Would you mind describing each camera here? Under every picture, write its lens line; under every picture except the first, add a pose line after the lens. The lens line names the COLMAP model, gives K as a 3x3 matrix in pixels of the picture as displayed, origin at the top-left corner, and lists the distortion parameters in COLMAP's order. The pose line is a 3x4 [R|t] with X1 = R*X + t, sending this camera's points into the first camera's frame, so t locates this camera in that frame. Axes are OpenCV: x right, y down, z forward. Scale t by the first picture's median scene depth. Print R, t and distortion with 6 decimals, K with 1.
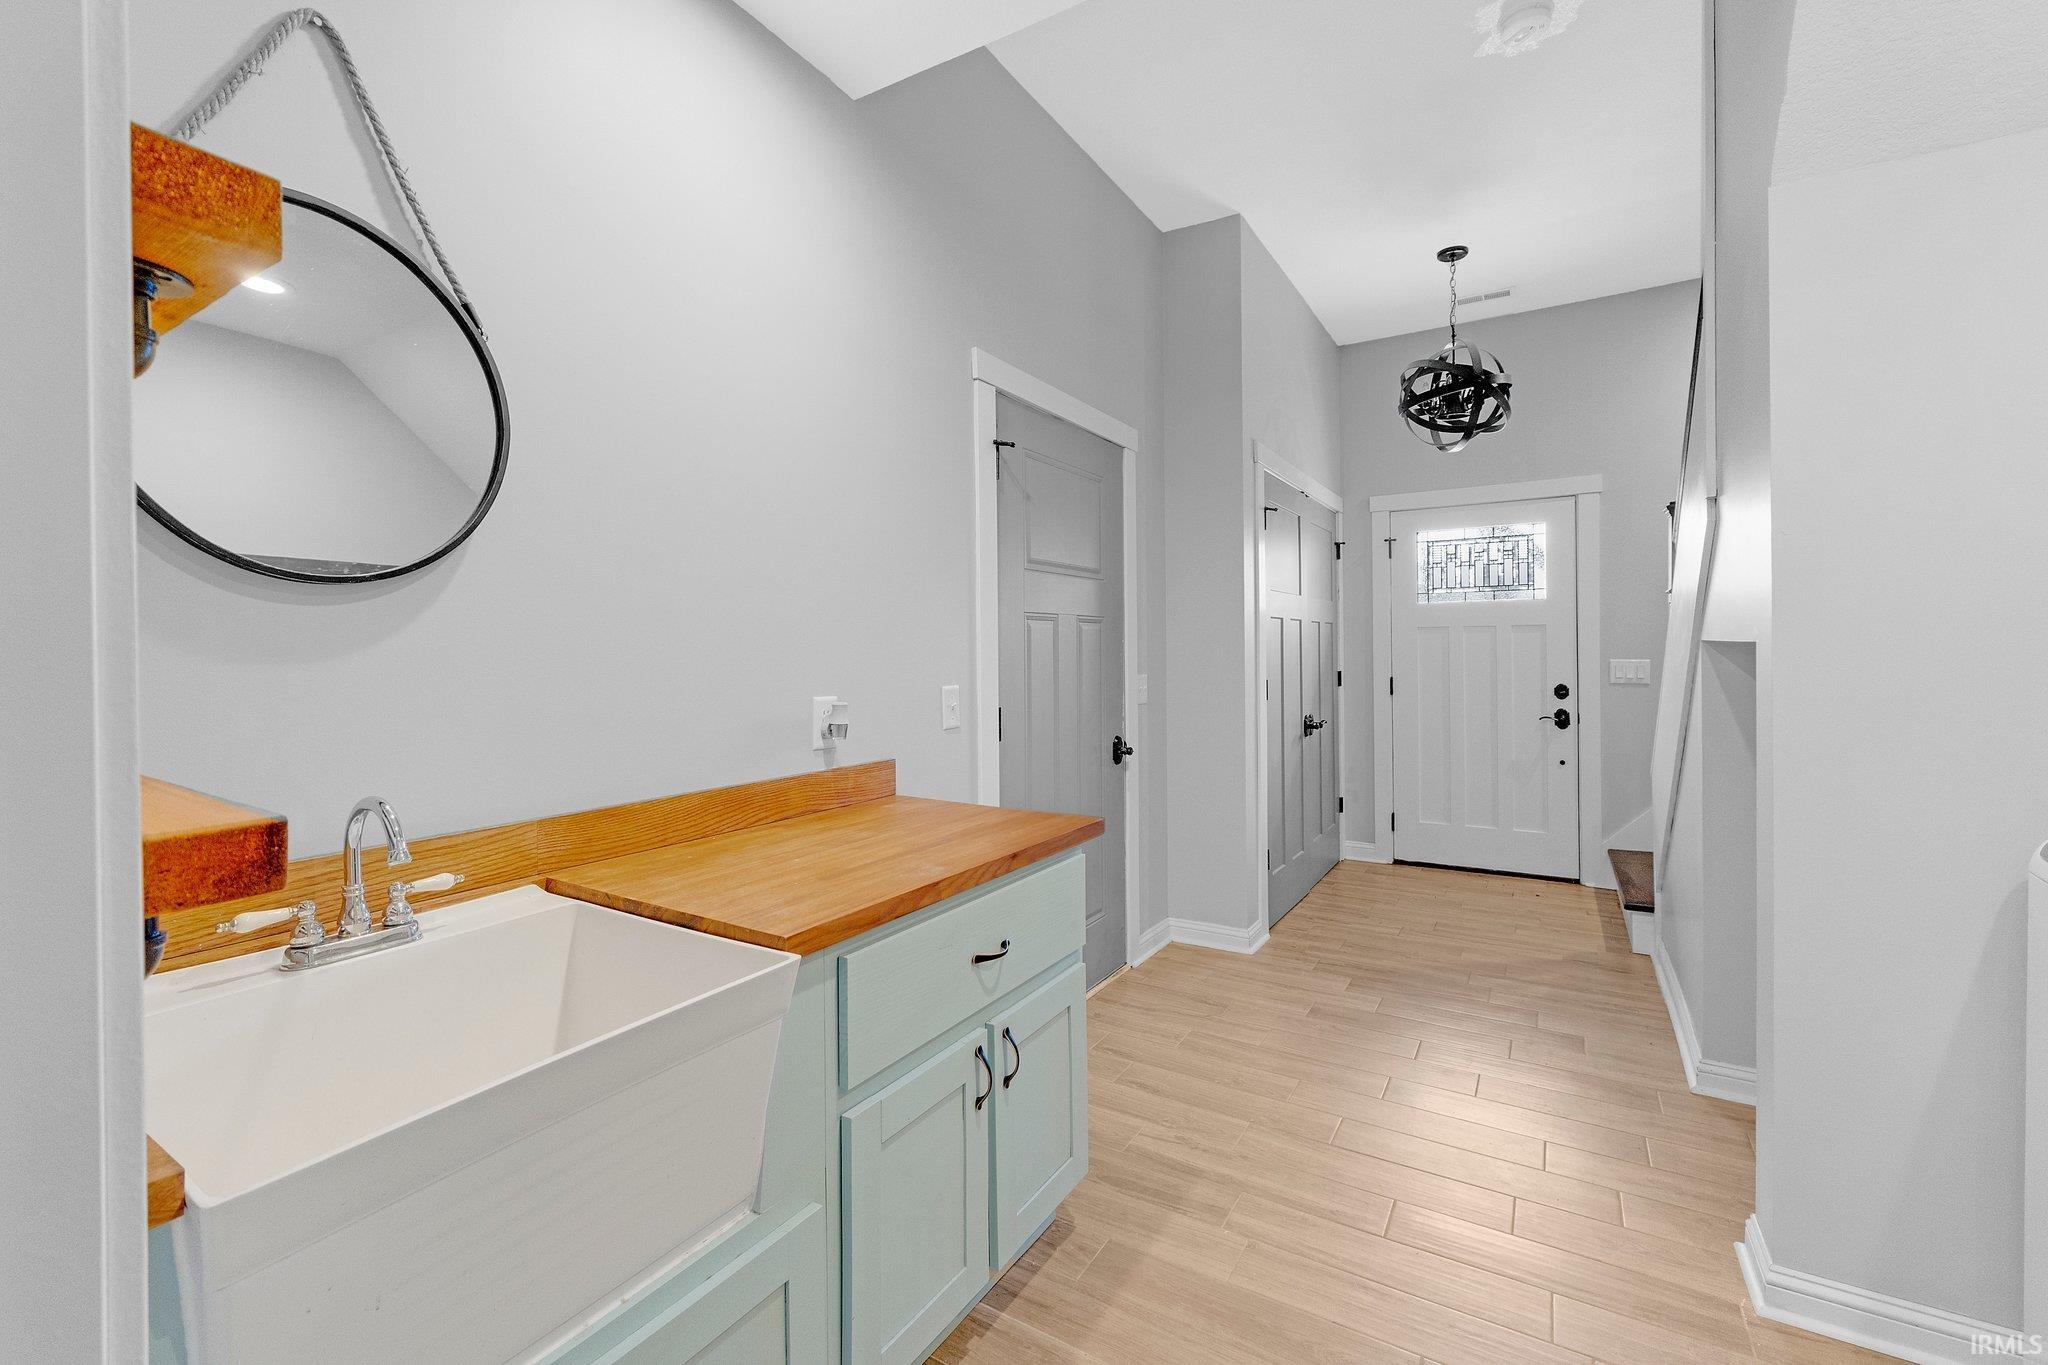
lens RADIAL K [[852.6, 0, 1027.5], [0, 852.6, 677.6], [0, 0, 1]] dist [-0.002409, 0.000759]
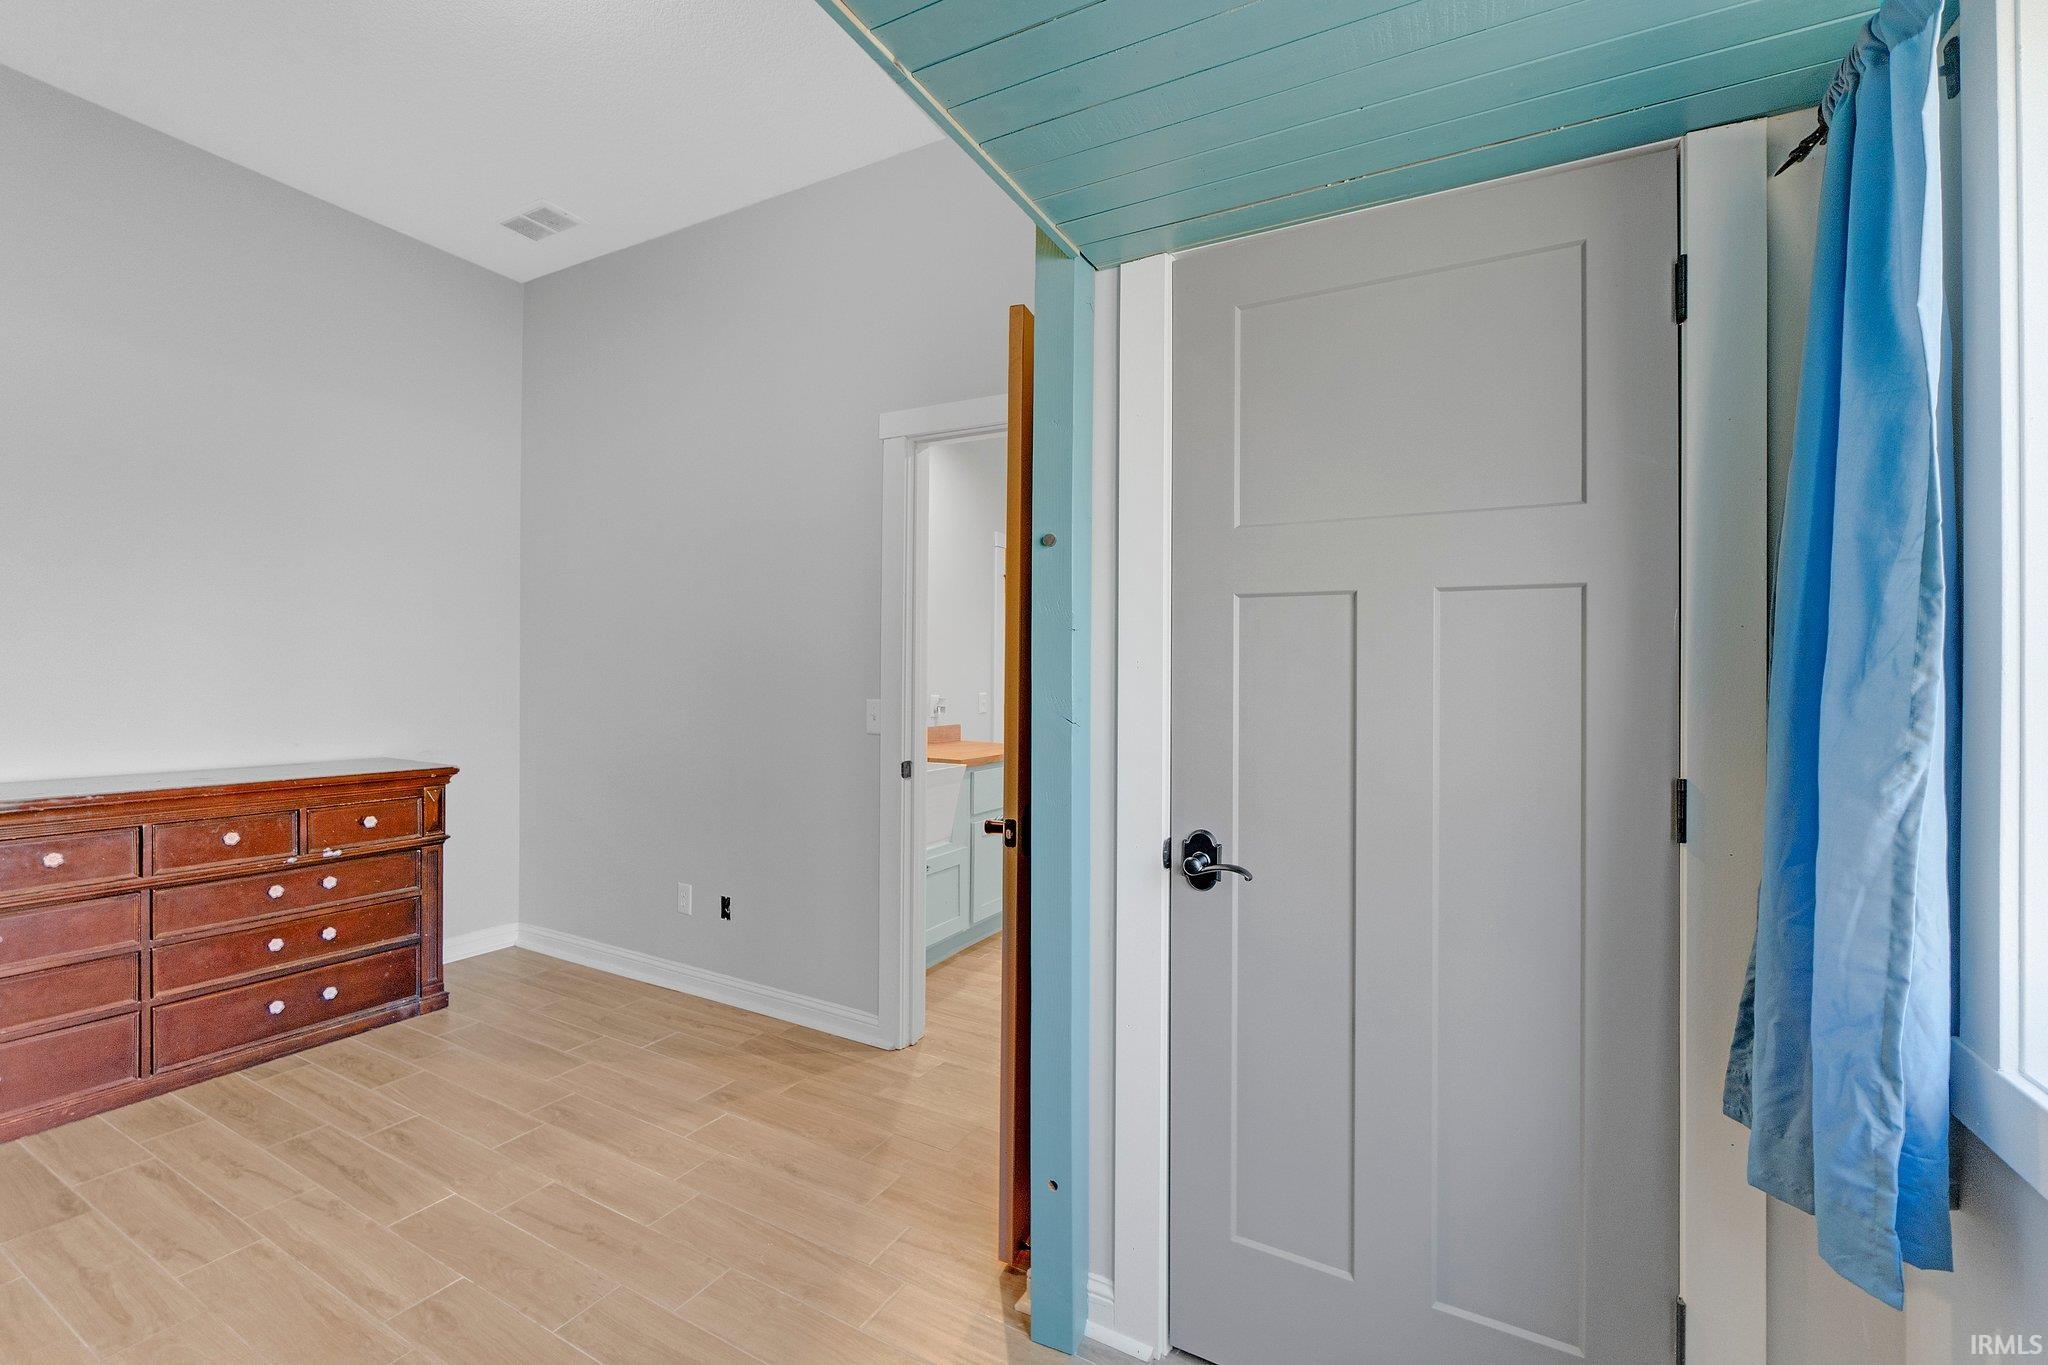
lens RADIAL K [[852.6, 0, 1027.5], [0, 852.6, 677.6], [0, 0, 1]] dist [-0.002409, 0.000759]
pose [[0.997194, 0.027488, 0.069629, -0.150712], [-0.025303, 0.999165, -0.032070, 0.043611], [-0.070453, 0.030218, 0.997057, -1.341809]]
